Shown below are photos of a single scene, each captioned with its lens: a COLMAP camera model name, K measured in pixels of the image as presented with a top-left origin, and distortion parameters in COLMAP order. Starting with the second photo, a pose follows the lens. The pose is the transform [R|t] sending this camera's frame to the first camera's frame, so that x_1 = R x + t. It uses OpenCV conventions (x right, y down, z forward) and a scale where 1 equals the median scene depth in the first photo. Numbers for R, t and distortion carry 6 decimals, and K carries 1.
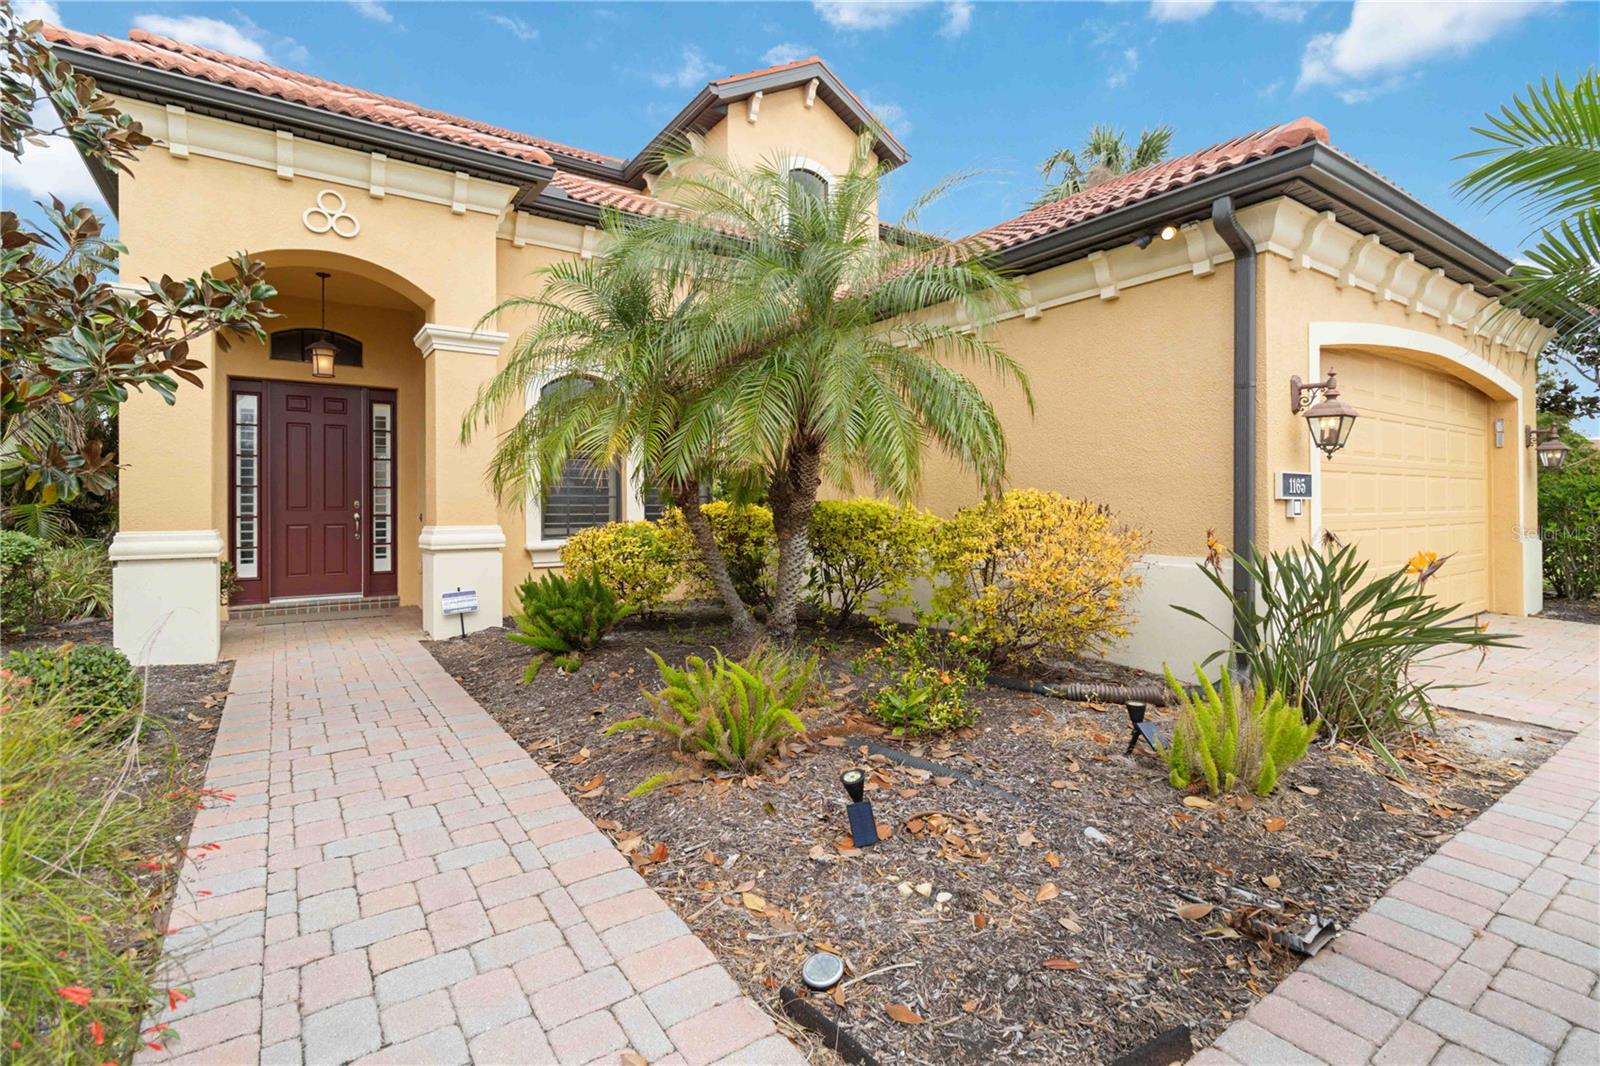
lens RADIAL K [[748.4, 0, 805.4], [0, 748.4, 504.8], [0, 0, 1]] dist [0.002405, -0.000285]
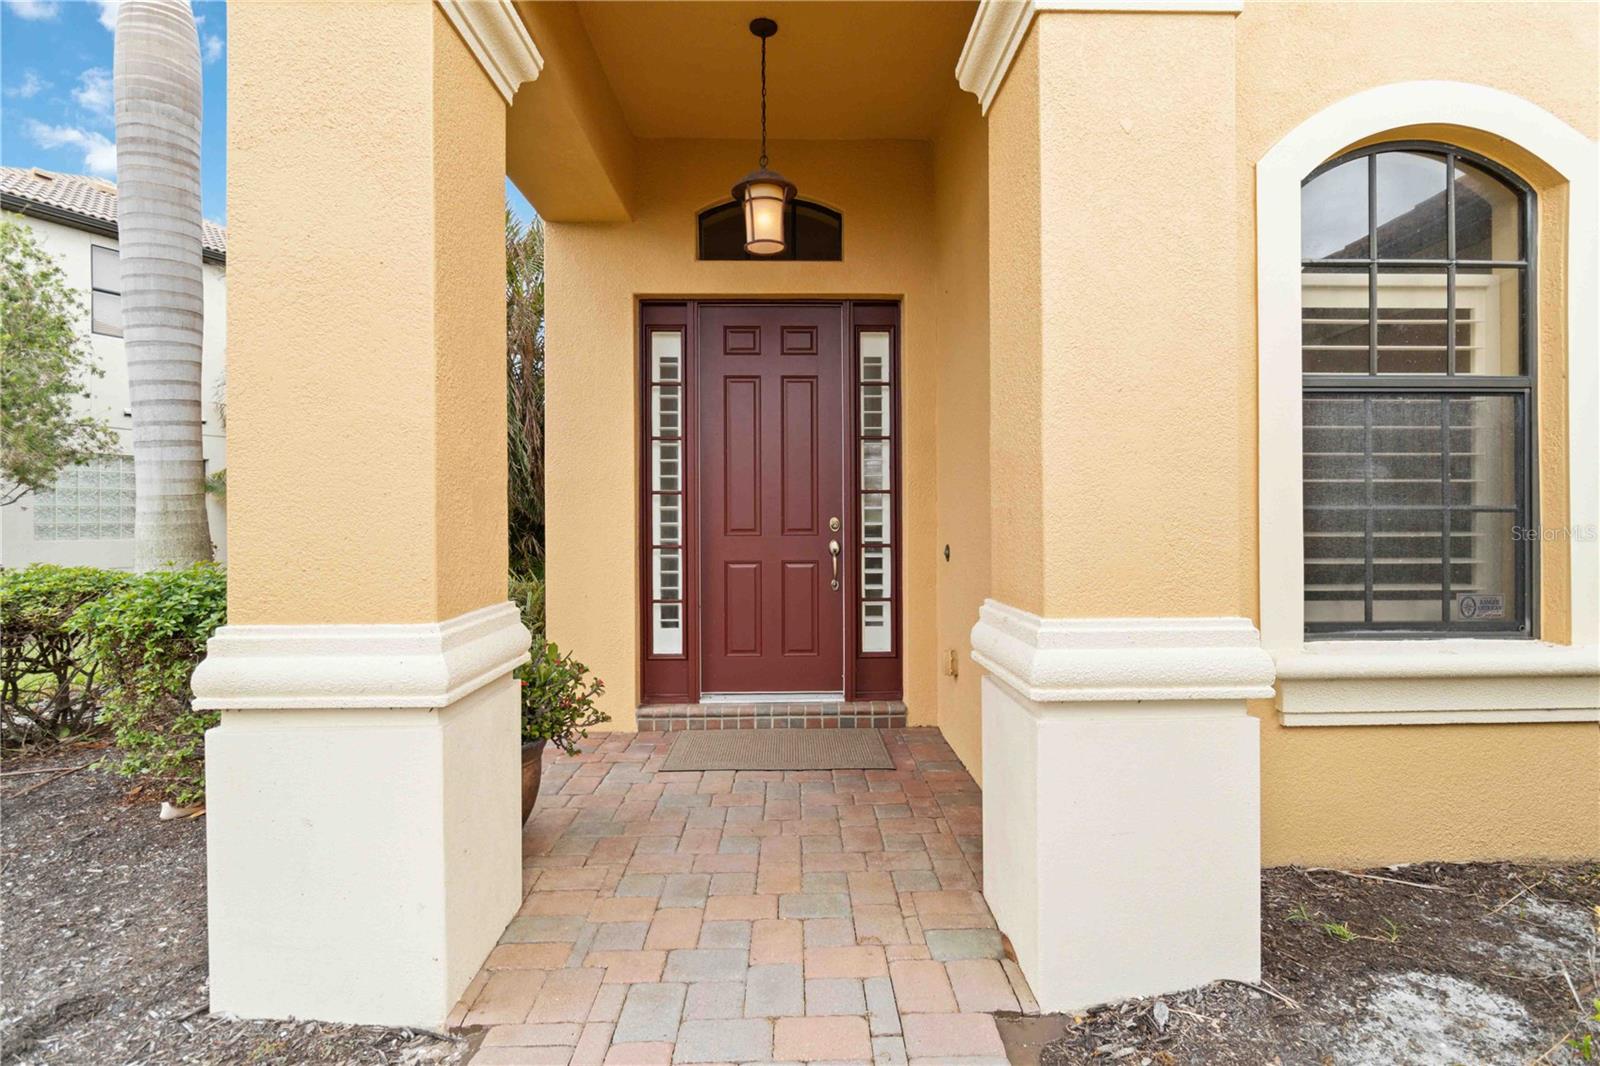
lens RADIAL K [[794.7, 0, 802.7], [0, 794.7, 523.3], [0, 0, 1]] dist [0.003863, 0.000705]
pose [[0.824019, 0.004943, -0.566540, -0.306350], [0.004488, 0.999874, 0.015251, -0.009938], [0.566544, -0.015109, 0.823893, 0.537647]]
